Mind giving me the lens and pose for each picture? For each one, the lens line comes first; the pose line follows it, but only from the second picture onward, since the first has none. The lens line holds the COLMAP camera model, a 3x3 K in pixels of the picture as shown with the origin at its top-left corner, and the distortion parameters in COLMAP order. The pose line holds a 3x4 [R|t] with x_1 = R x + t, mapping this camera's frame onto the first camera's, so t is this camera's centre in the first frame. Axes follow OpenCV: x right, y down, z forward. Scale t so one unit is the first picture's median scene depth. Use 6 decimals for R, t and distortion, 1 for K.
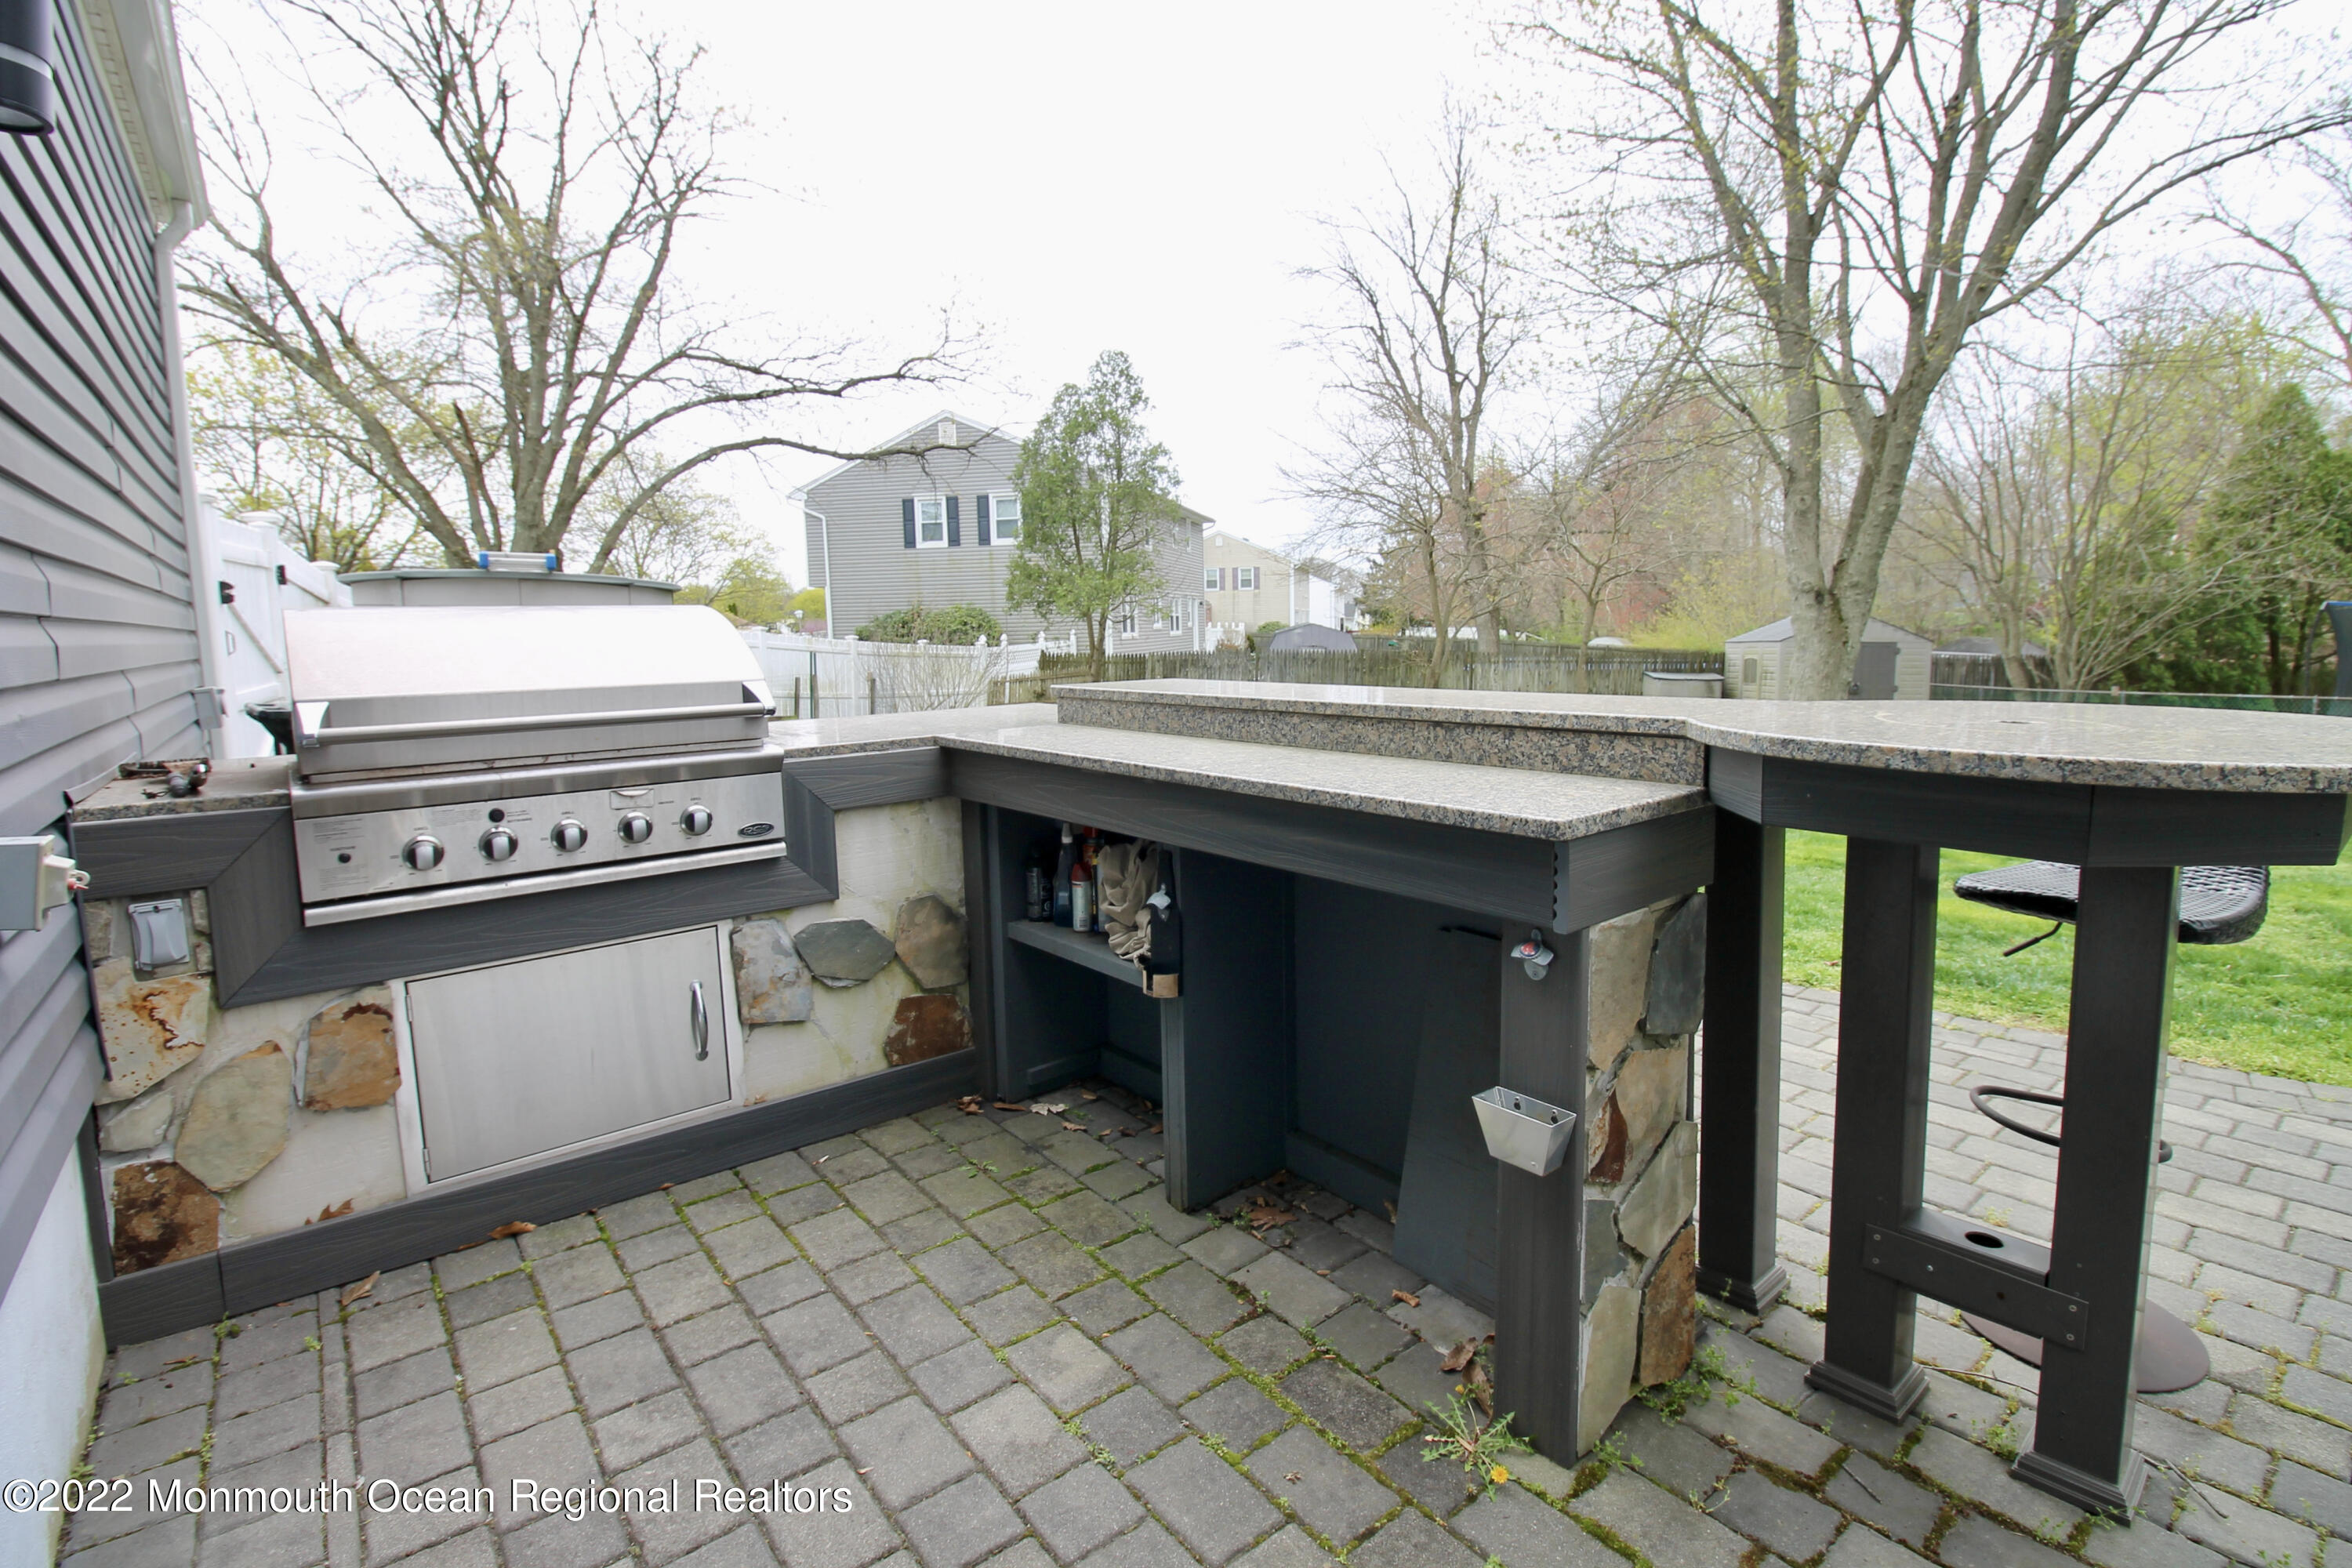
lens RADIAL K [[1095.2, 0, 1193.6], [0, 1095.2, 749.3], [0, 0, 1]] dist [-0.009464, -0.008053]
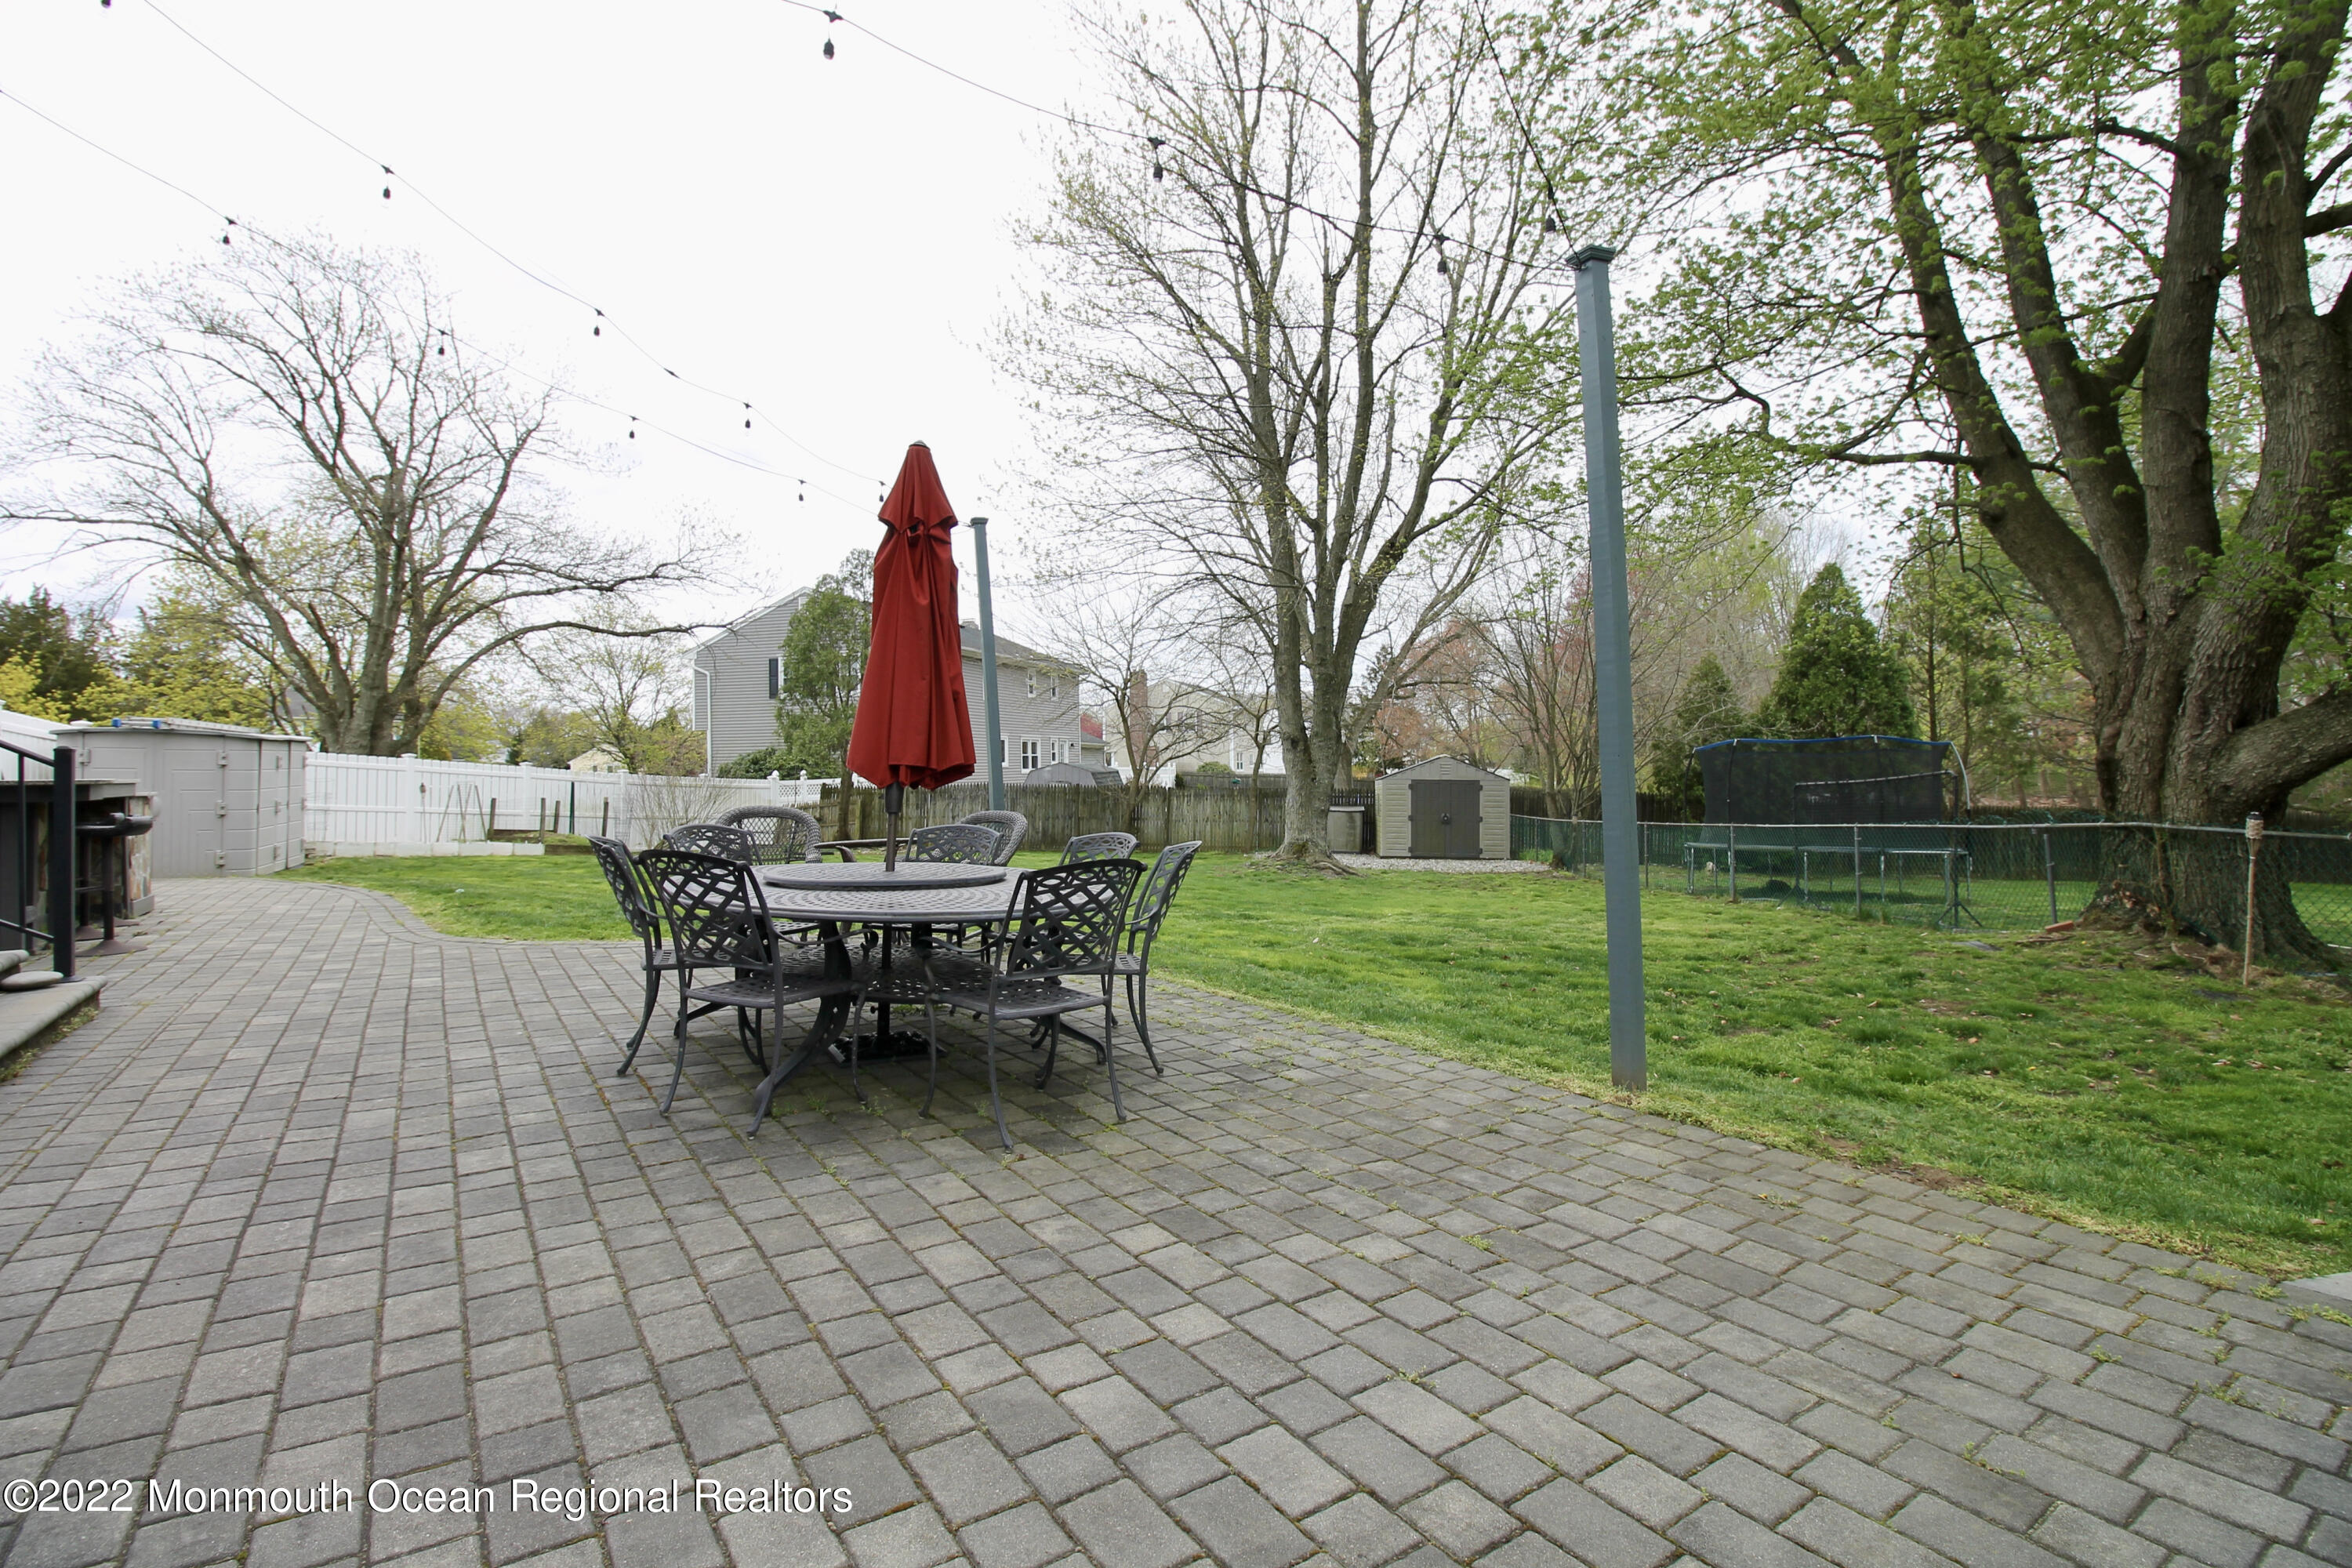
lens RADIAL K [[1095.2, 0, 1198.8], [0, 1095.2, 752.6], [0, 0, 1]] dist [-0.009464, -0.008053]
pose [[0.997455, 0.004702, -0.071142, 0.558223], [-0.013511, 0.992208, -0.123857, 0.031734], [0.070006, 0.124503, 0.989747, -0.278597]]
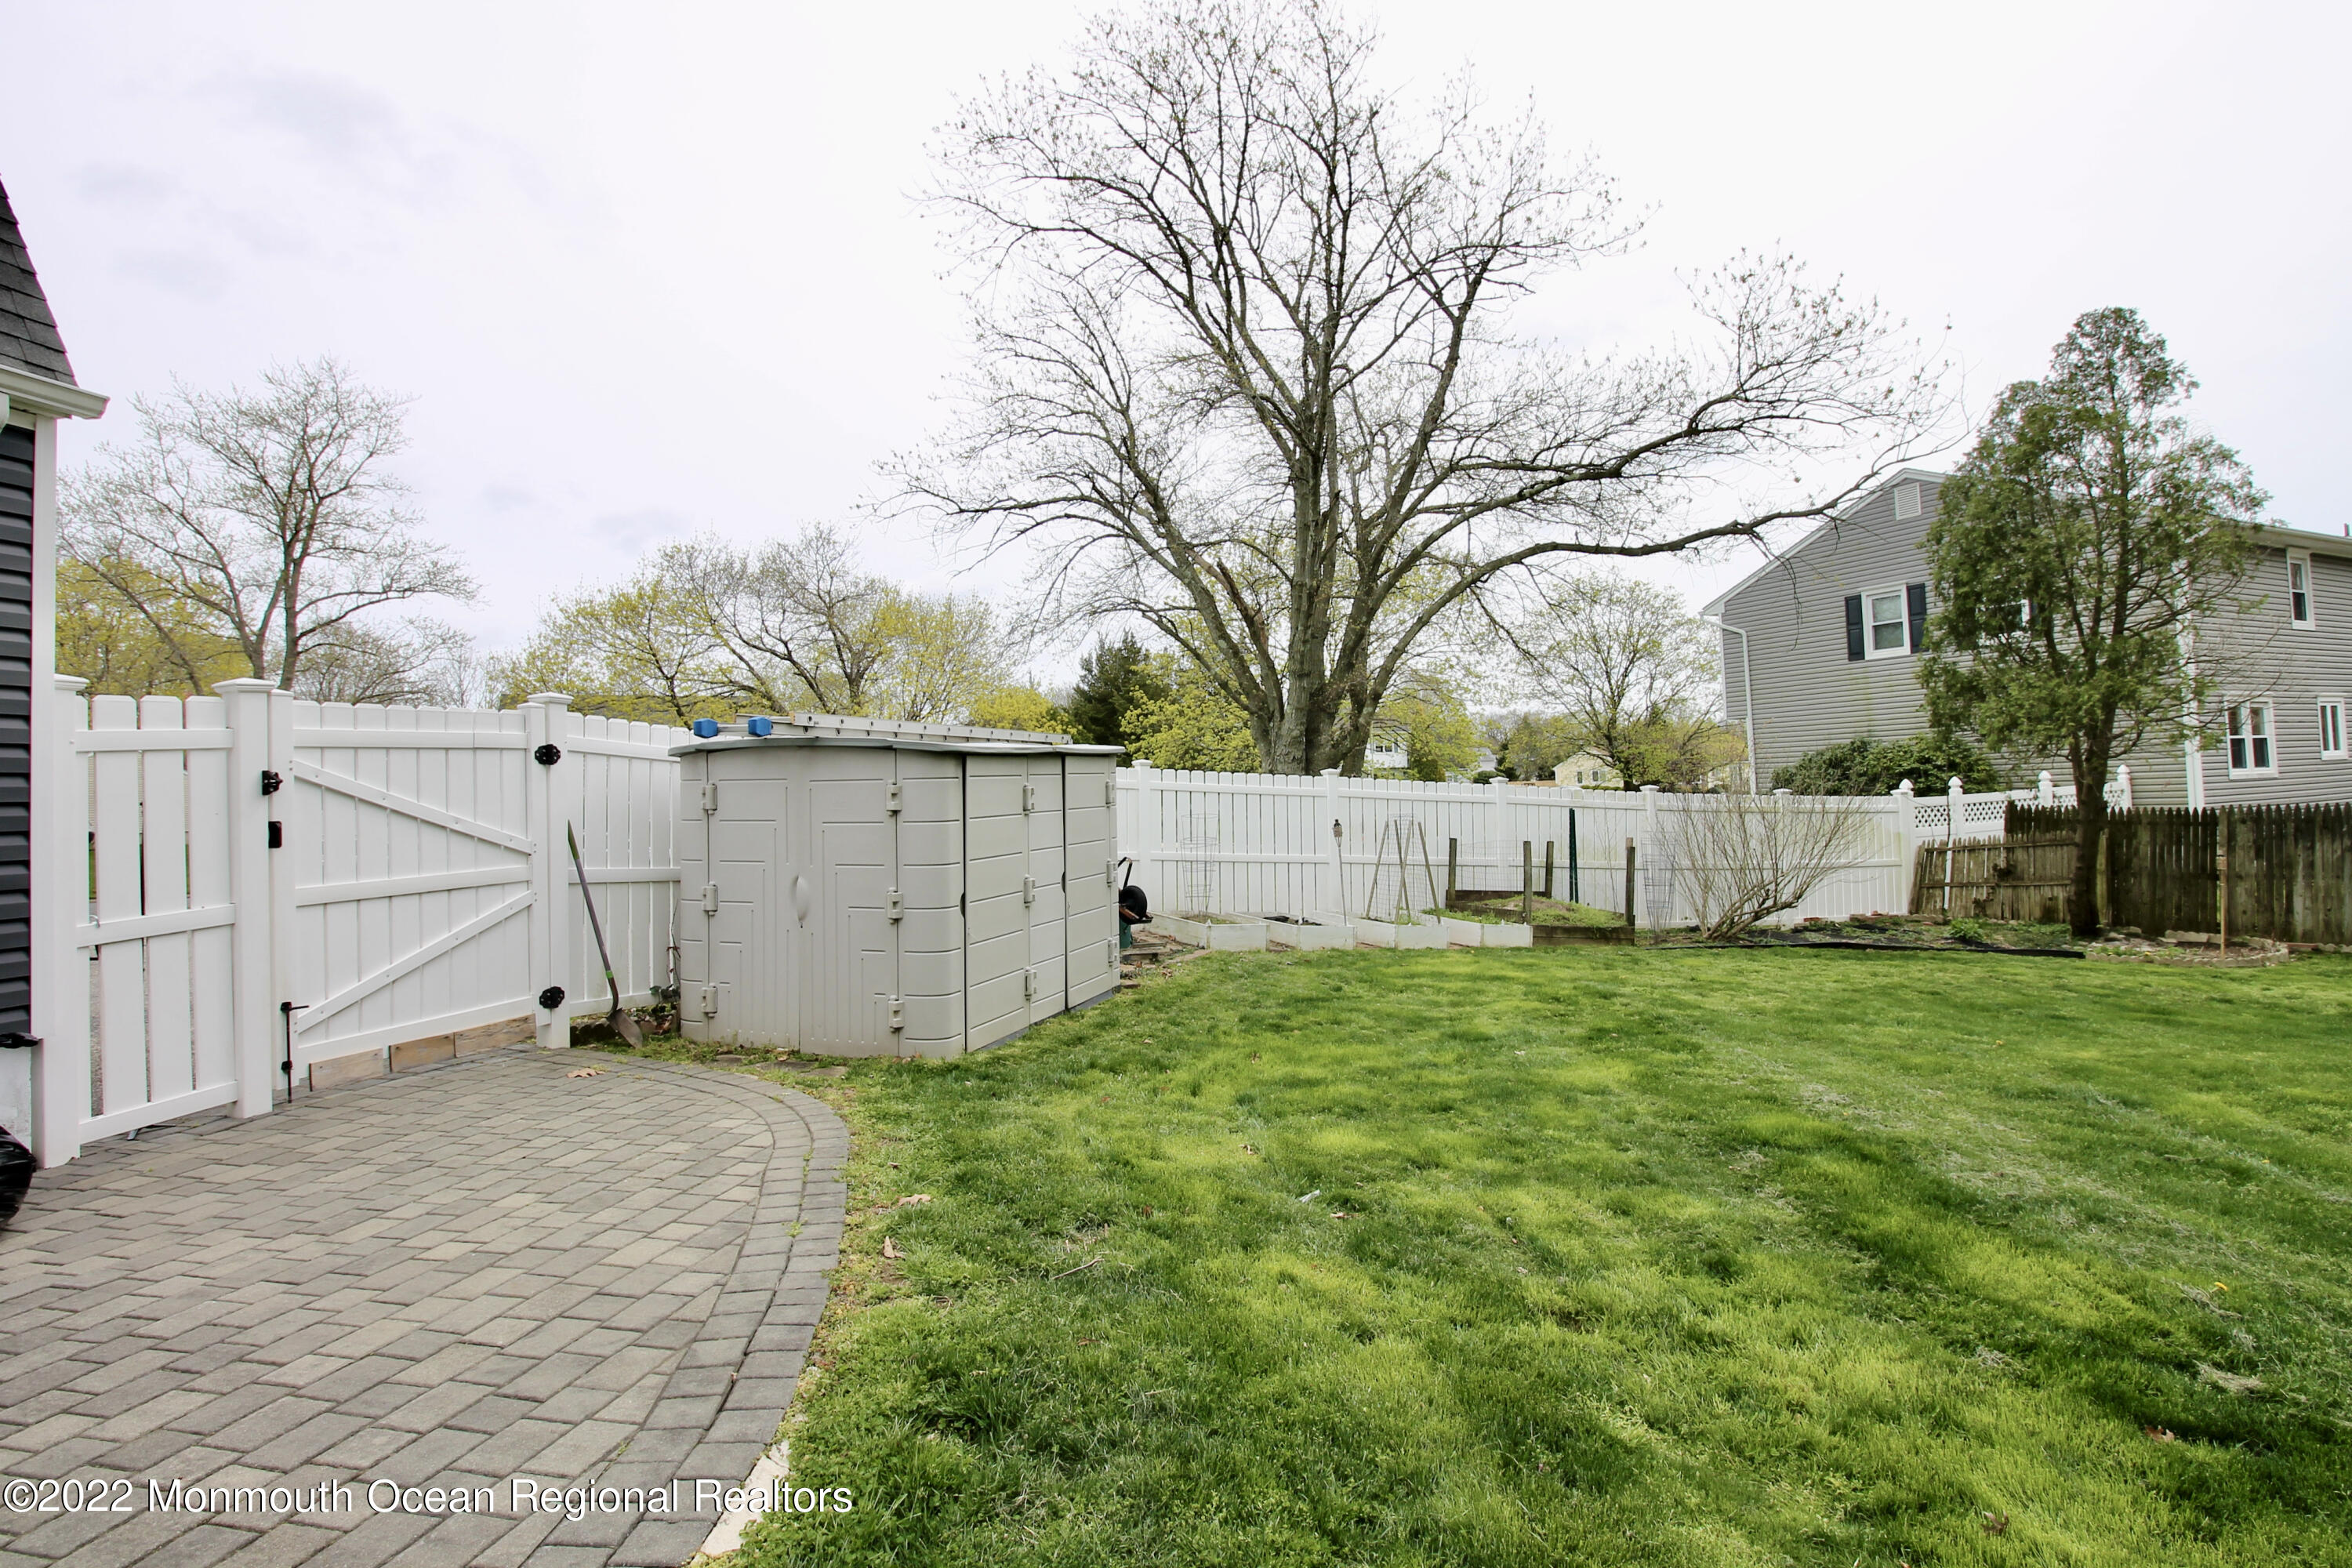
lens RADIAL K [[1180.8, 0, 1192.4], [0, 1180.8, 753.9], [0, 0, 1]] dist [-0.002329, -0.005022]
pose [[0.629978, -0.029602, -0.776049, 0.144132], [-0.063651, 0.993943, -0.089584, -0.040712], [0.774000, 0.105832, 0.624278, 0.309826]]
